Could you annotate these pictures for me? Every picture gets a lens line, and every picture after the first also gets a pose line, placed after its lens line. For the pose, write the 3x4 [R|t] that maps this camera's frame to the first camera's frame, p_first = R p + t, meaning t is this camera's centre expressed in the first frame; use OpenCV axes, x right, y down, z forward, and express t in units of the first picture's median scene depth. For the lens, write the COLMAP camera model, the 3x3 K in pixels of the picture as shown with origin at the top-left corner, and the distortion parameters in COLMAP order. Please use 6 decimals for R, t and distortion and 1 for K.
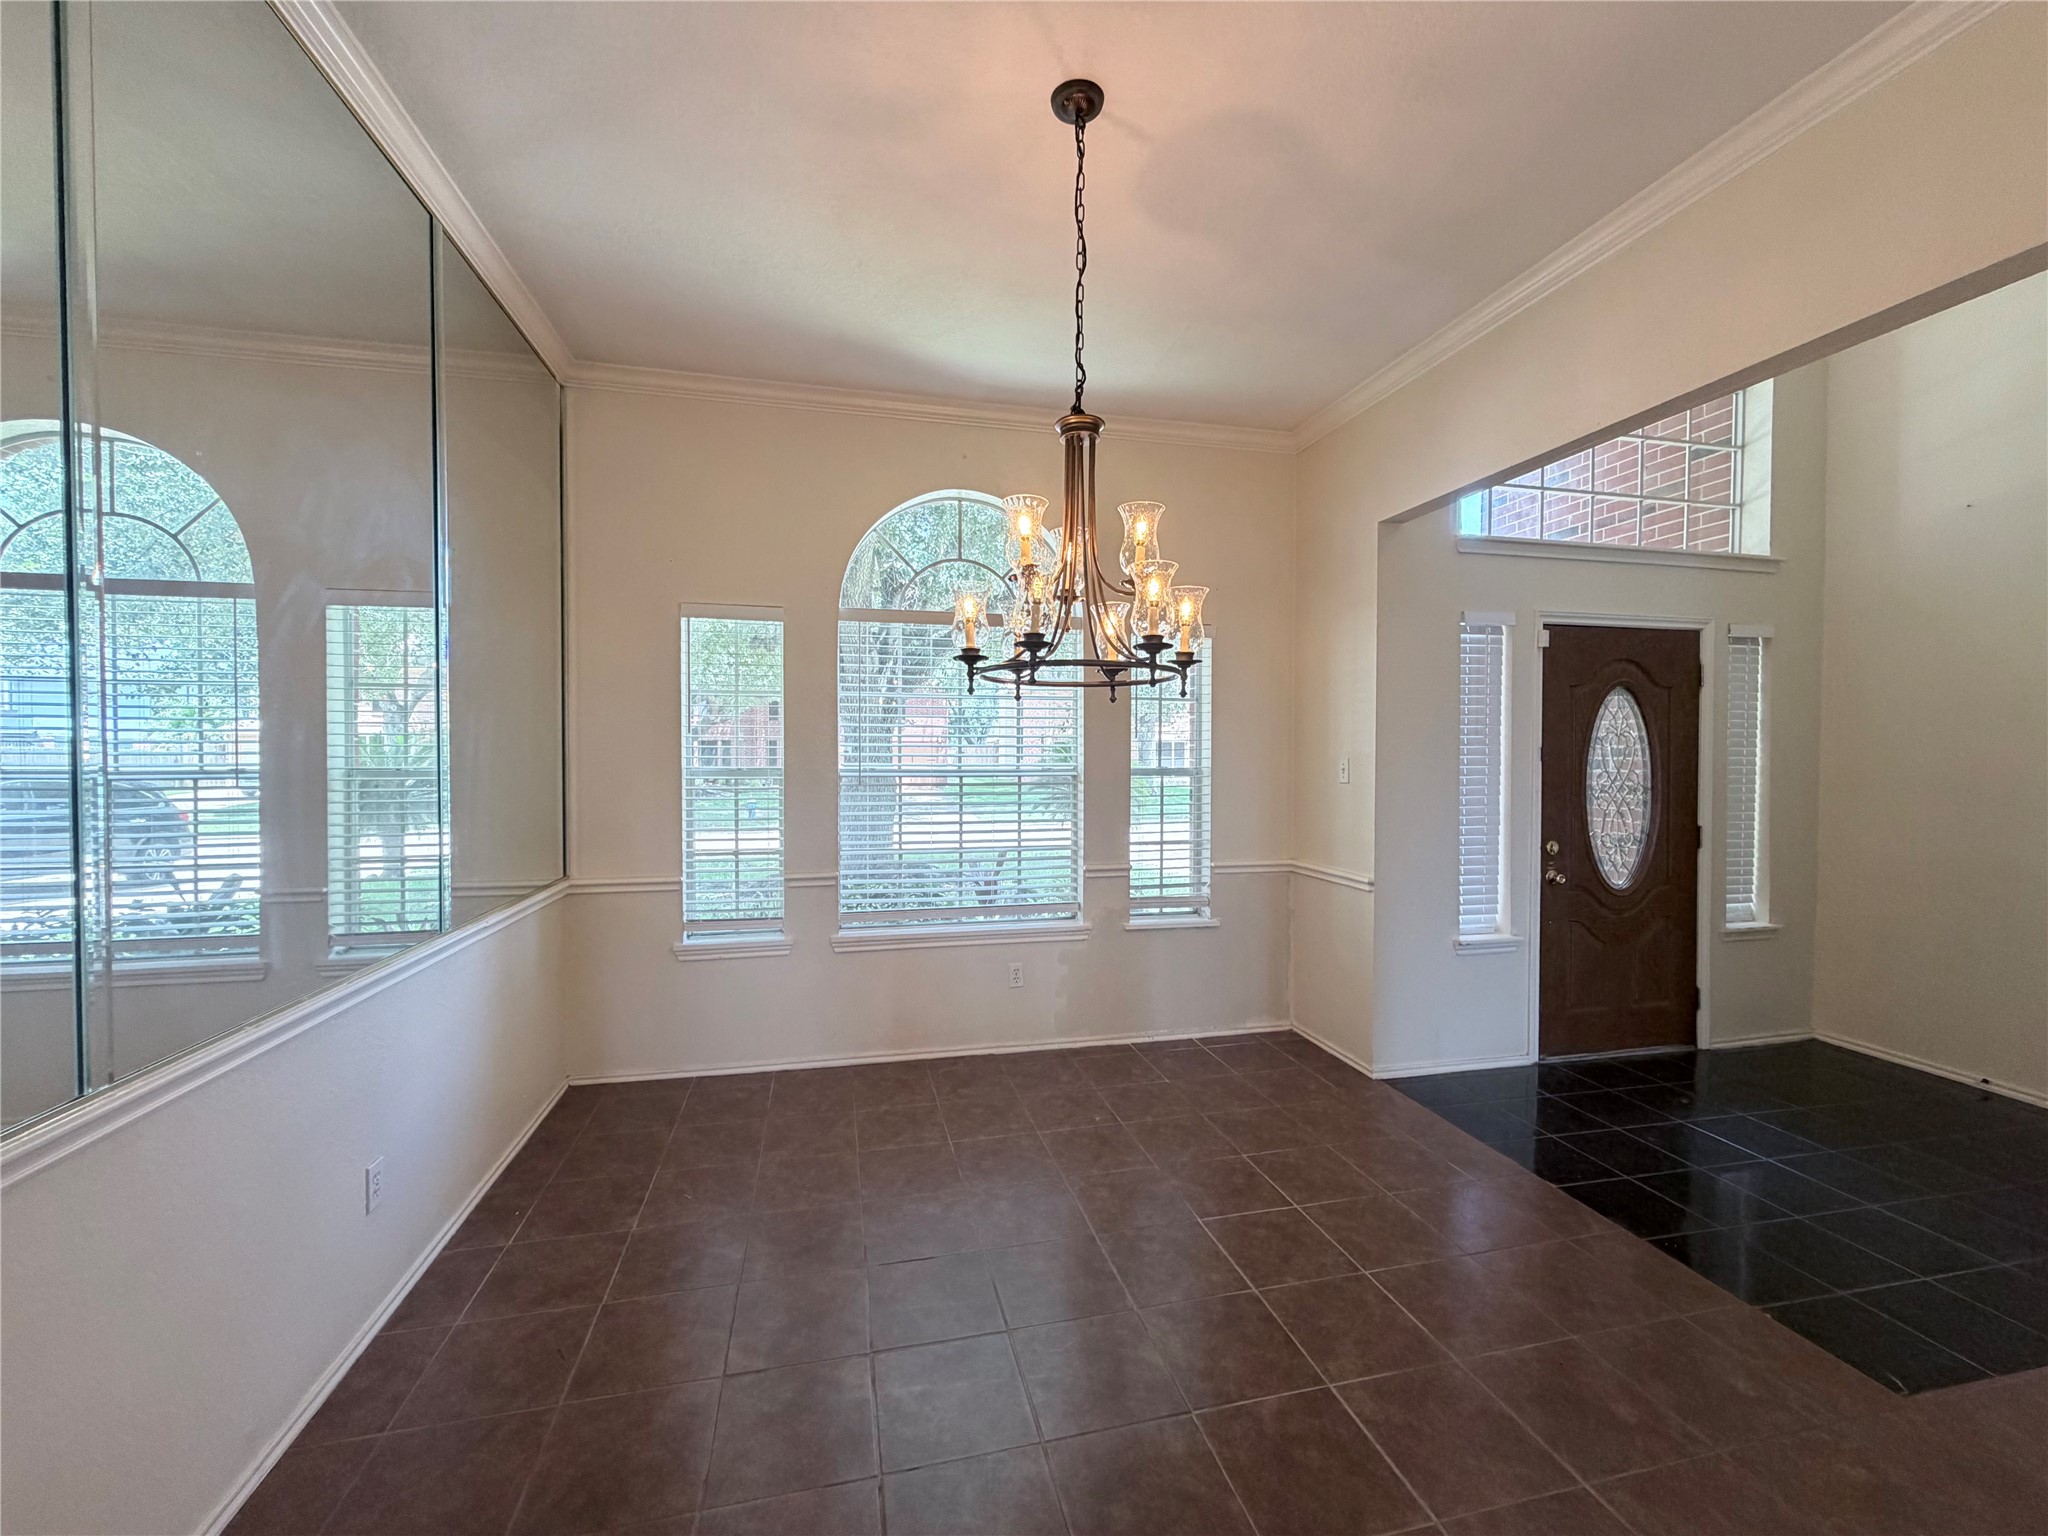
lens RADIAL K [[819.0, 0, 1017.9], [0, 819.0, 771.3], [0, 0, 1]] dist [-0.017277, -0.000153]
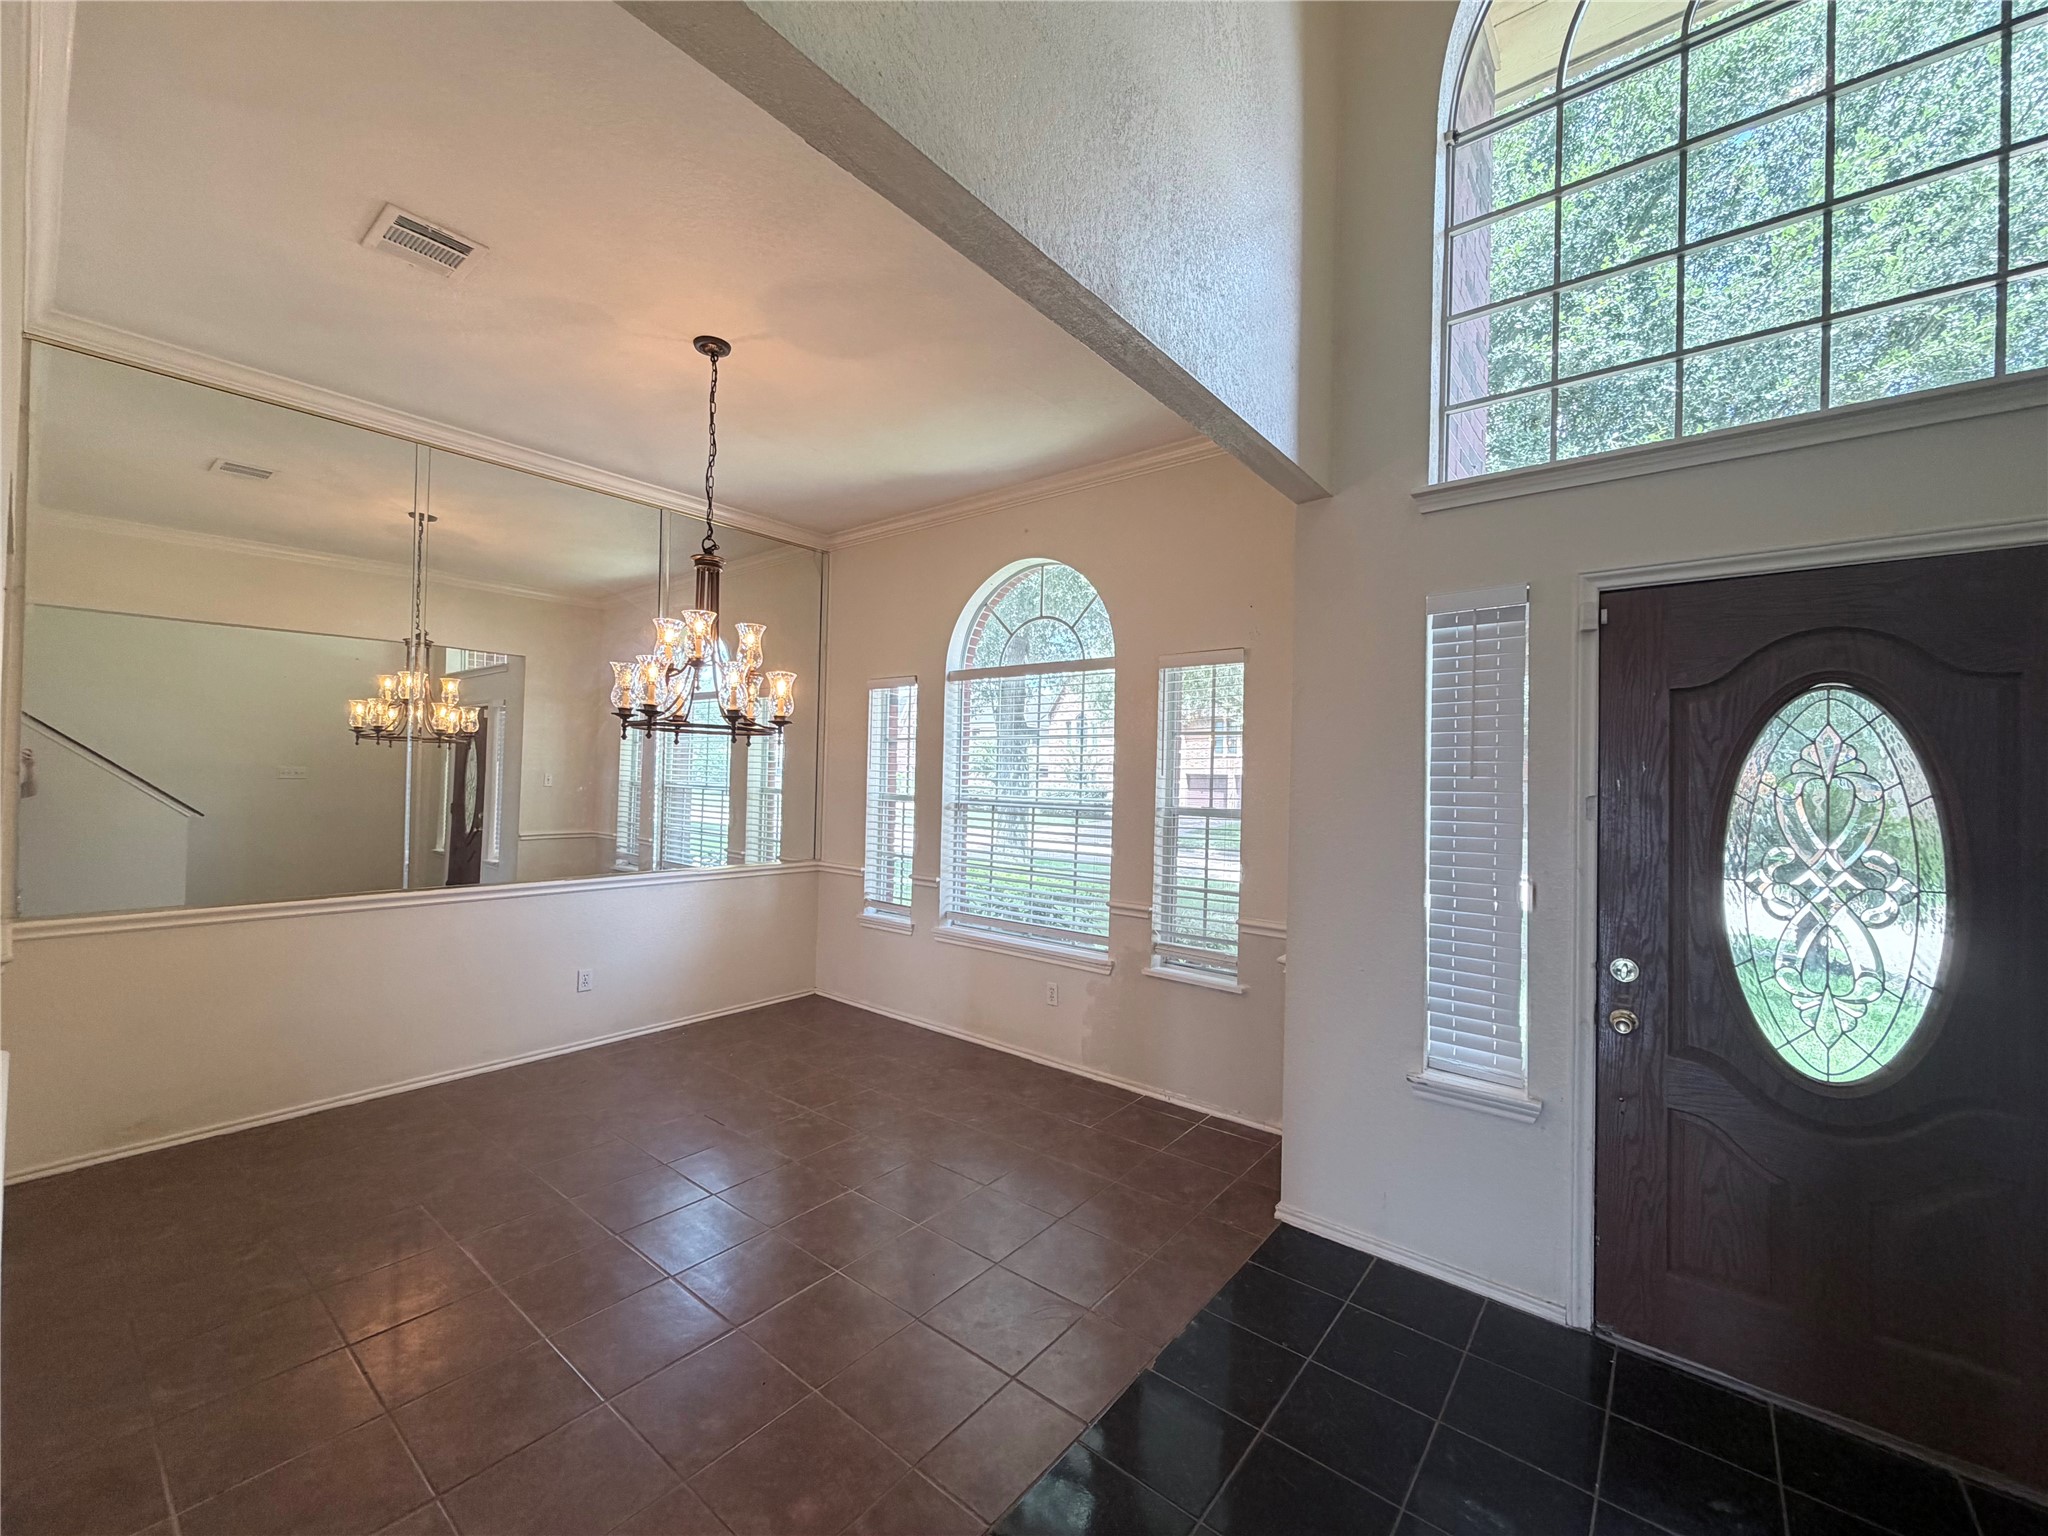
lens RADIAL K [[819.0, 0, 1017.9], [0, 819.0, 771.3], [0, 0, 1]] dist [-0.017277, -0.000153]
pose [[0.616592, 0.005011, -0.787267, 0.852384], [-0.042513, 0.998733, -0.026939, -0.013811], [0.786134, 0.050079, 0.616024, 0.296275]]
